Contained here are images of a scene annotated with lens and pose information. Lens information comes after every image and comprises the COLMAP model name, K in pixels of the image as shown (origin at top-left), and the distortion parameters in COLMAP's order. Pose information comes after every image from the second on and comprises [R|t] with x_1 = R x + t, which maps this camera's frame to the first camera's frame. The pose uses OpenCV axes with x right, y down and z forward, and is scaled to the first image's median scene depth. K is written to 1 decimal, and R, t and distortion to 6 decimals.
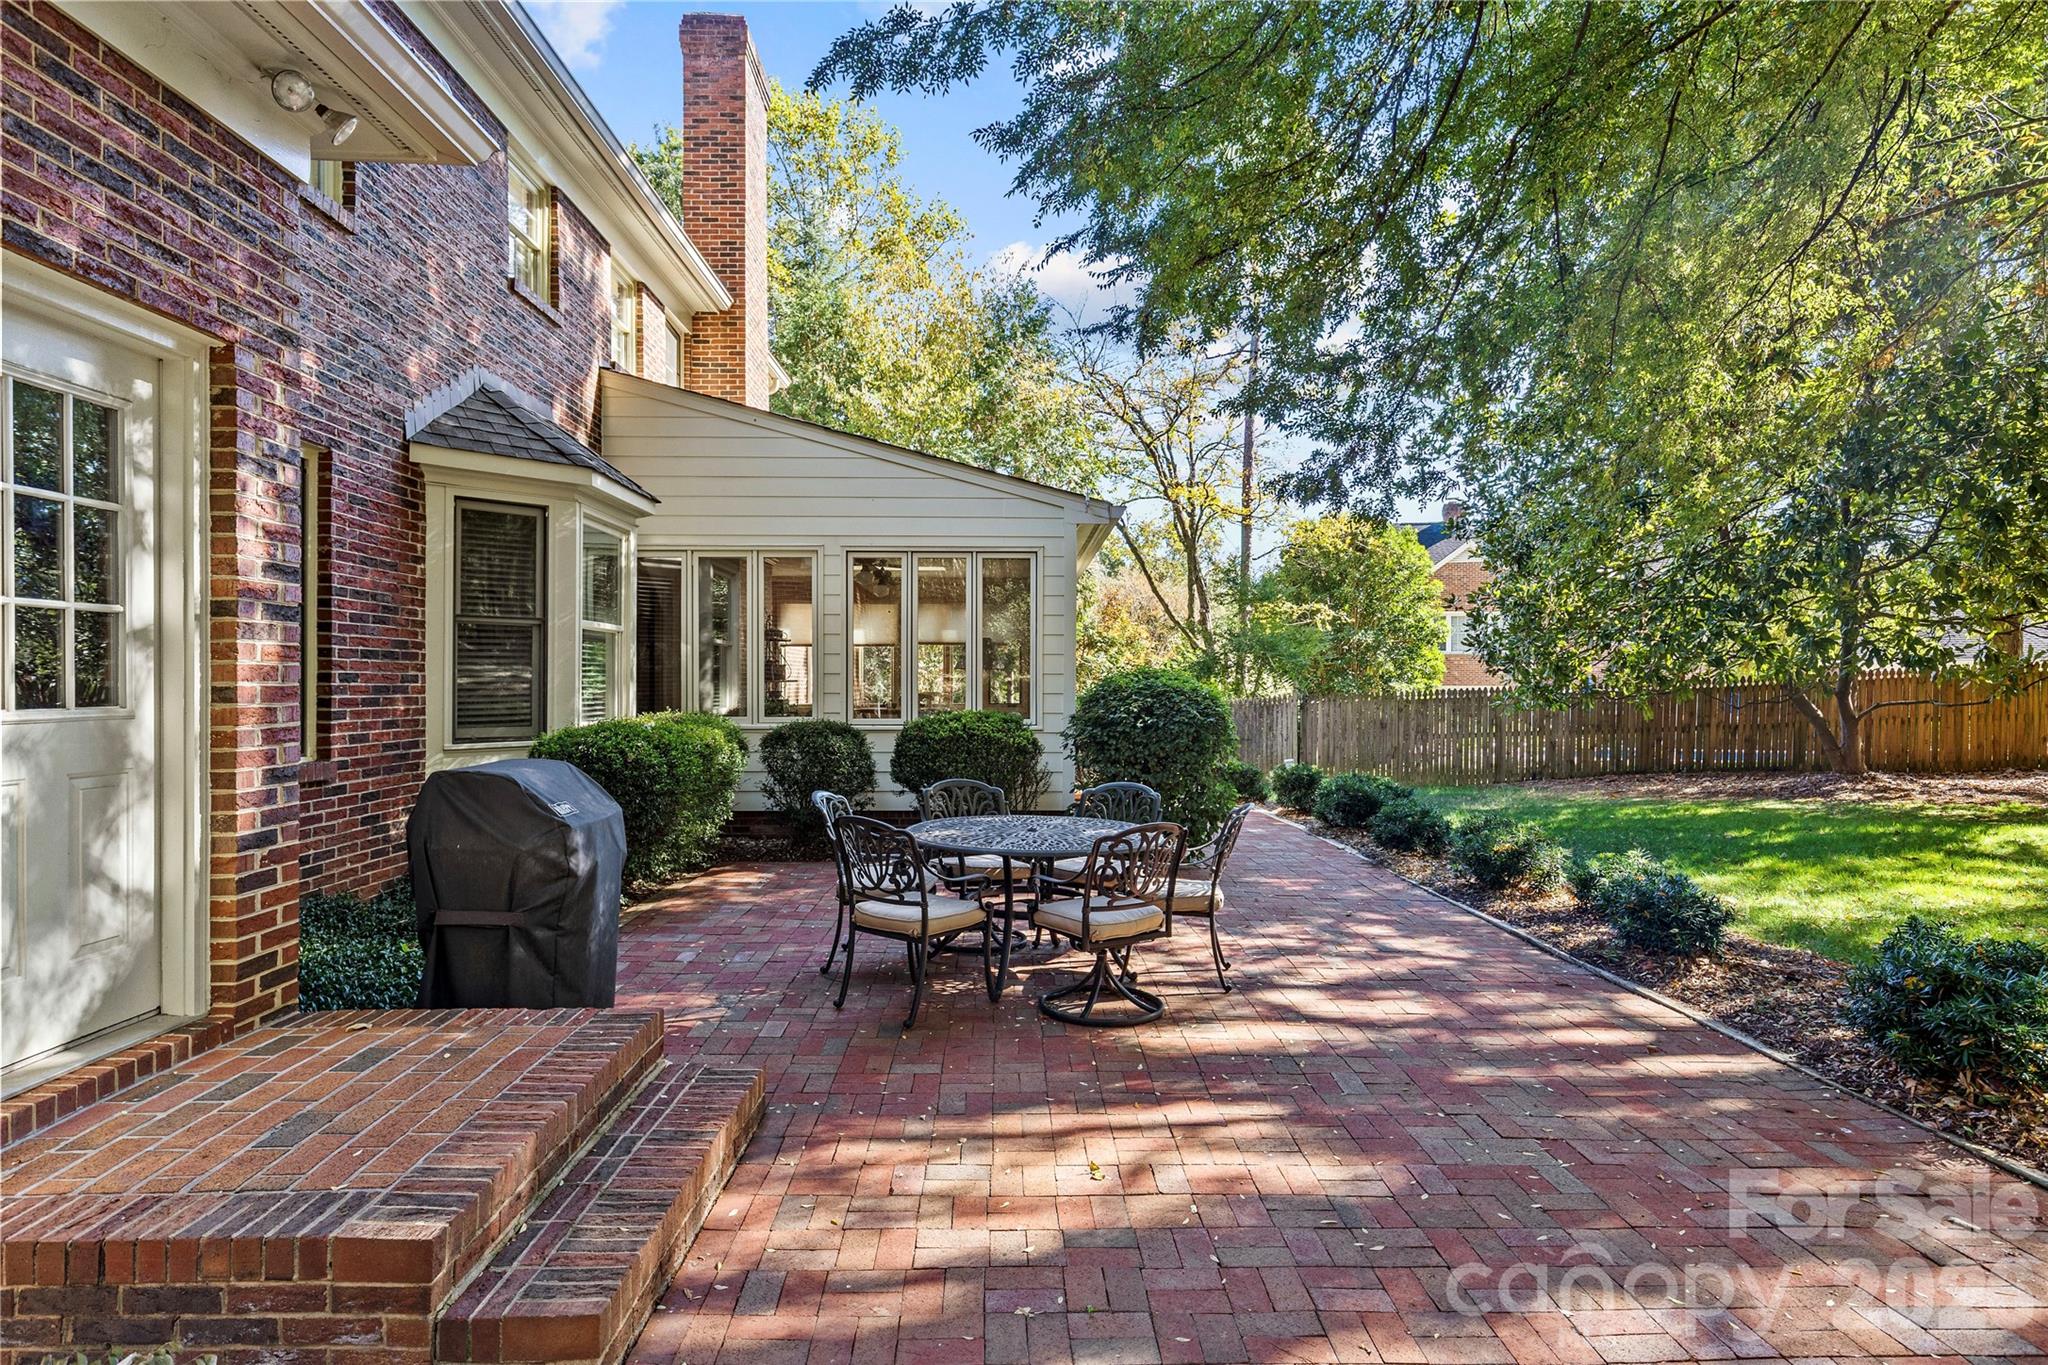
lens RADIAL K [[1143.2, 0, 1023.5], [0, 1143.2, 681.6], [0, 0, 1]] dist [0.004359, 0.001251]
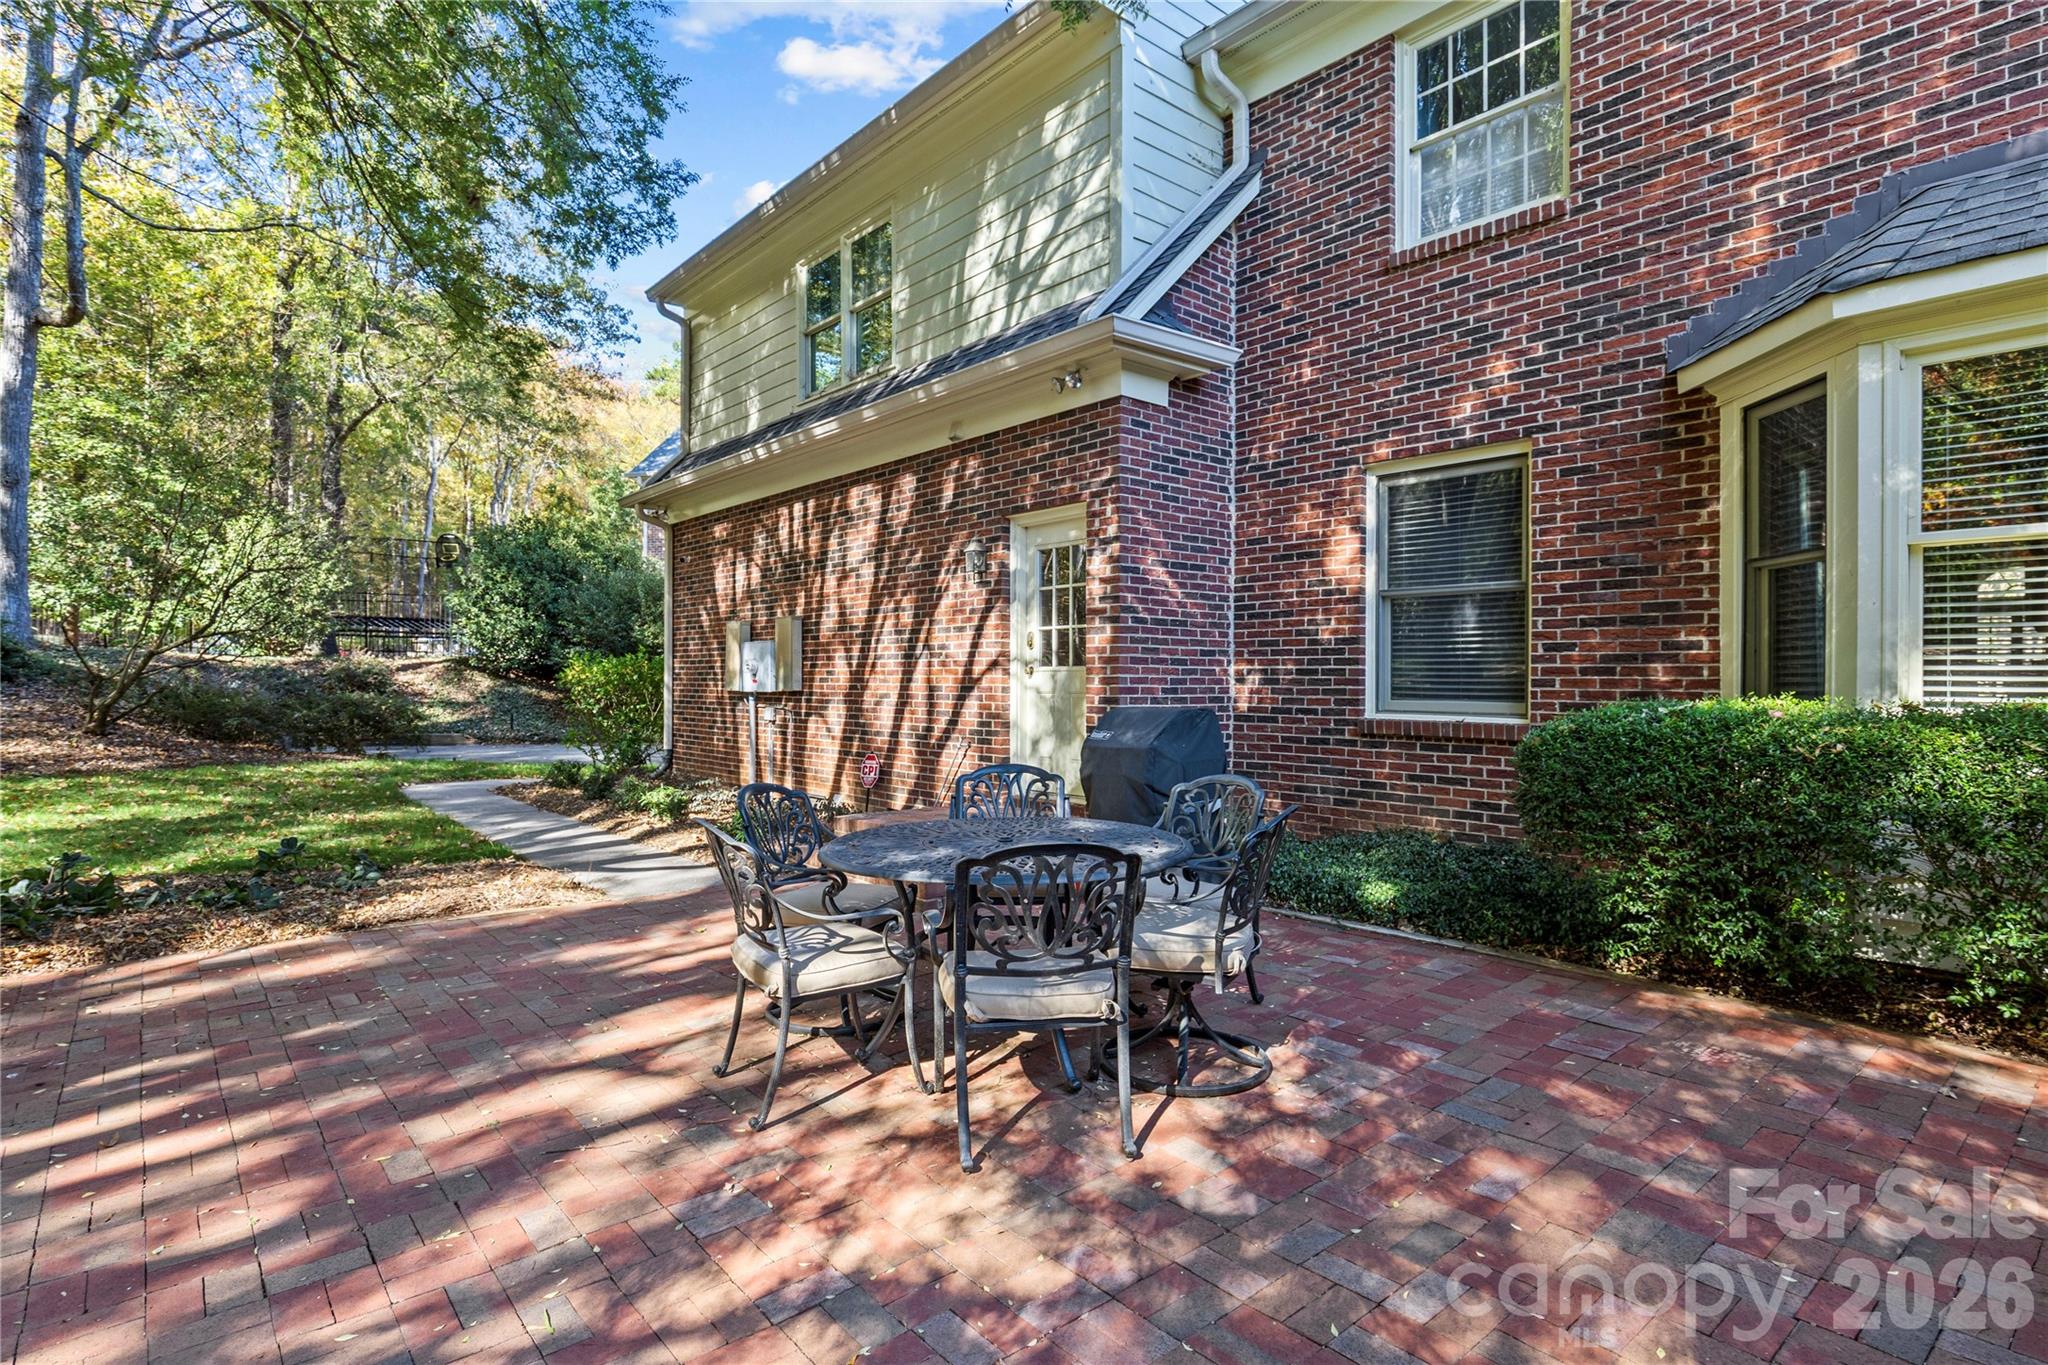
lens RADIAL K [[1084.6, 0, 1022.6], [0, 1084.6, 682.4], [0, 0, 1]] dist [-0.000104, 0.000004]
pose [[-0.773851, -0.002117, -0.633364, 0.514675], [-0.004267, 0.999989, 0.001871, 0.036509], [0.633353, 0.004151, -0.773852, 1.828990]]
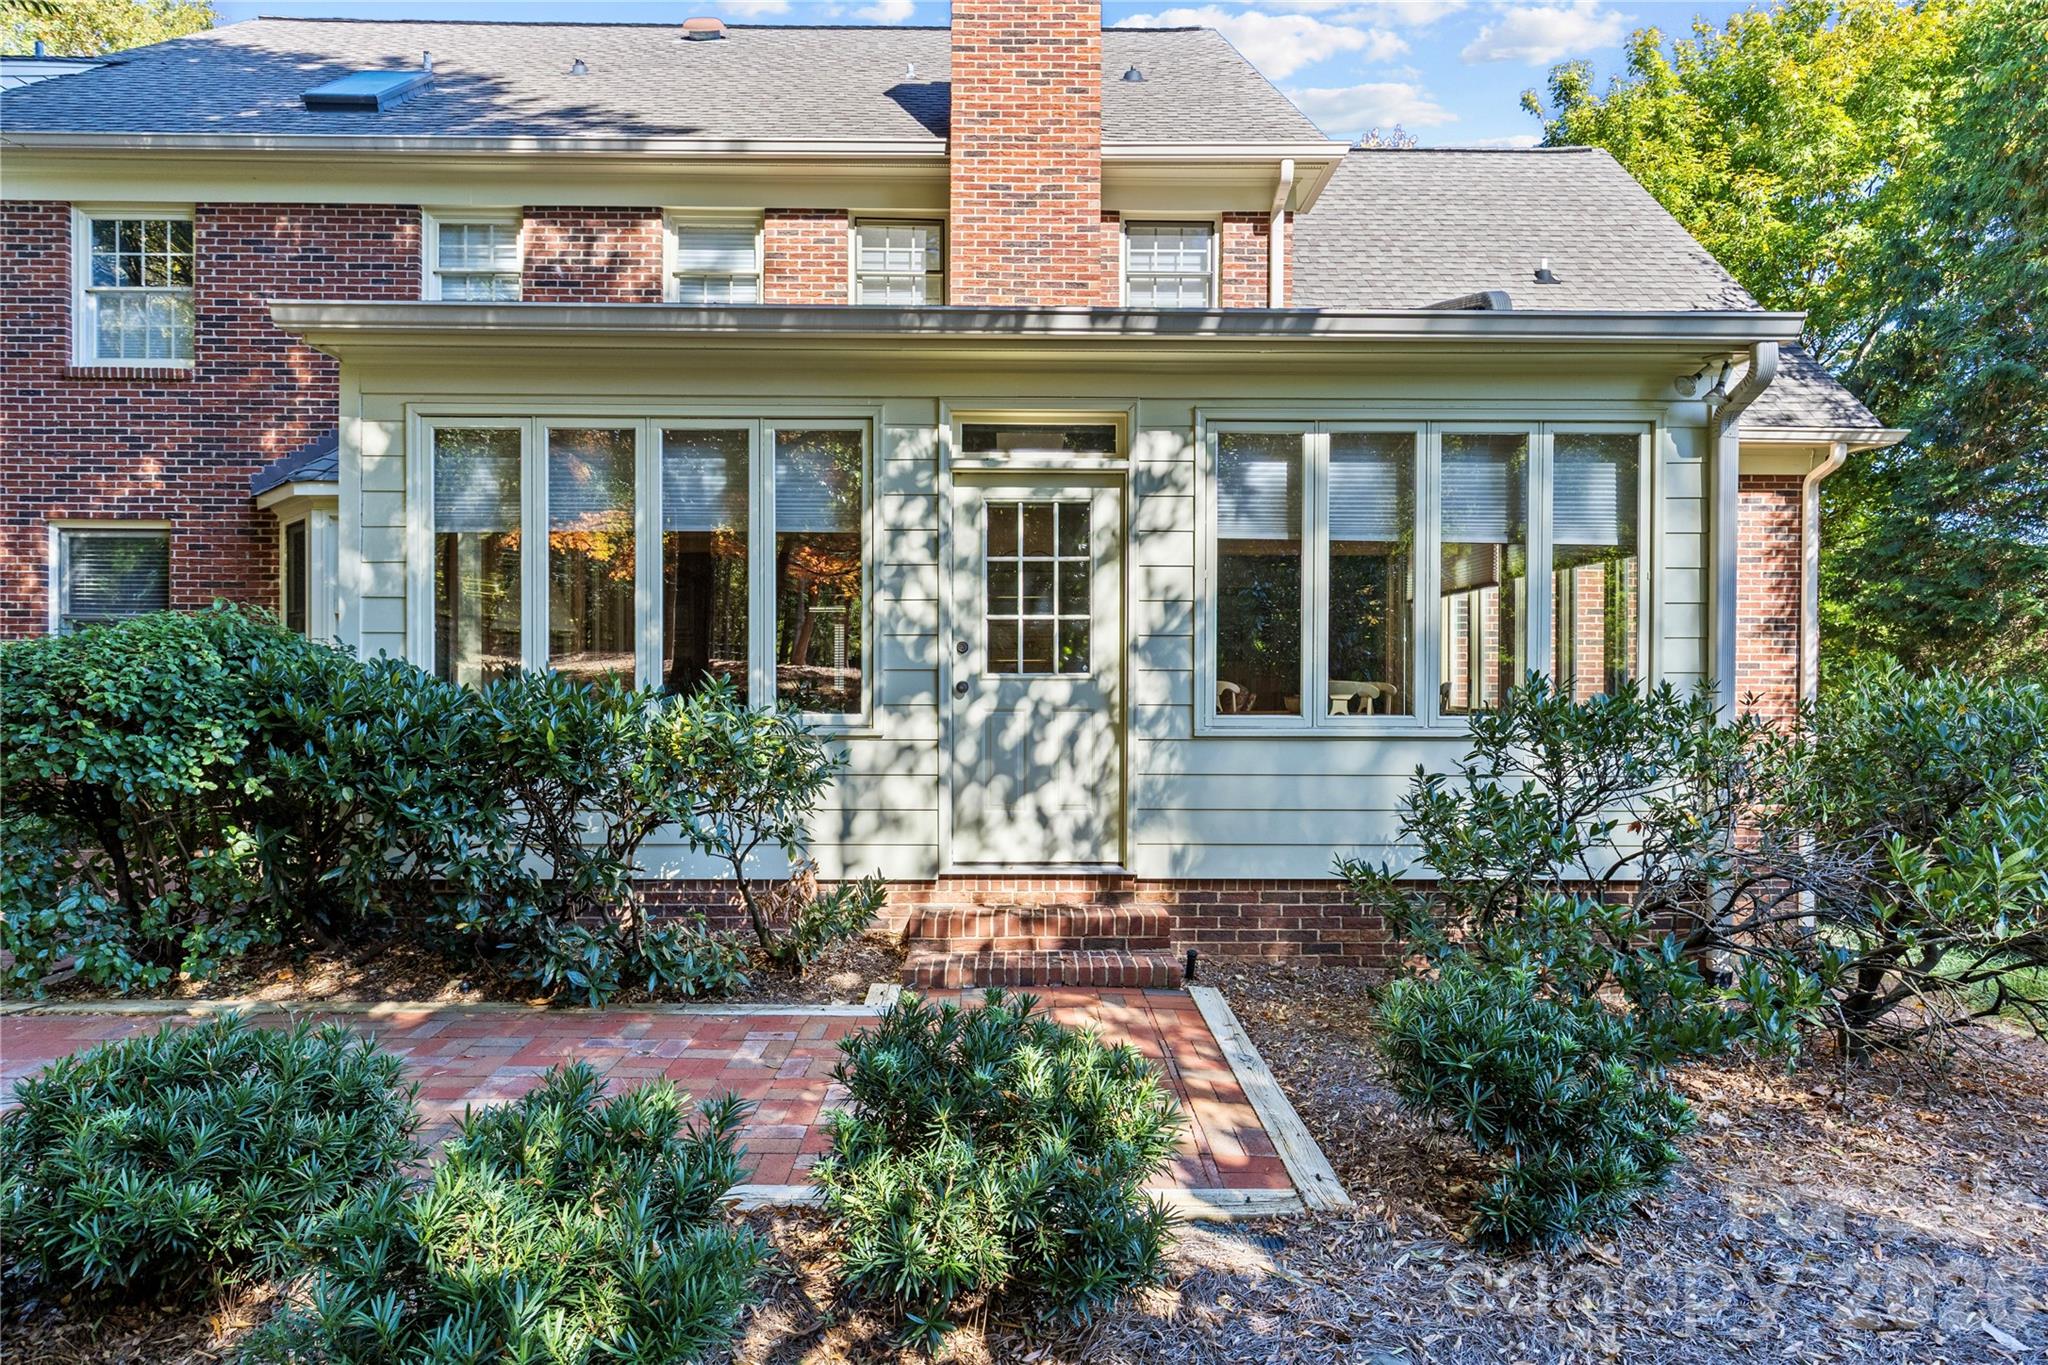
lens RADIAL K [[1143.2, 0, 1026.7], [0, 1143.2, 686.7], [0, 0, 1]] dist [0.004359, 0.001251]
pose [[-0.013548, -0.000032, -0.999908, 1.245462], [-0.003034, 0.999995, 0.000010, 0.038006], [0.999904, 0.003034, -0.013548, 2.755122]]
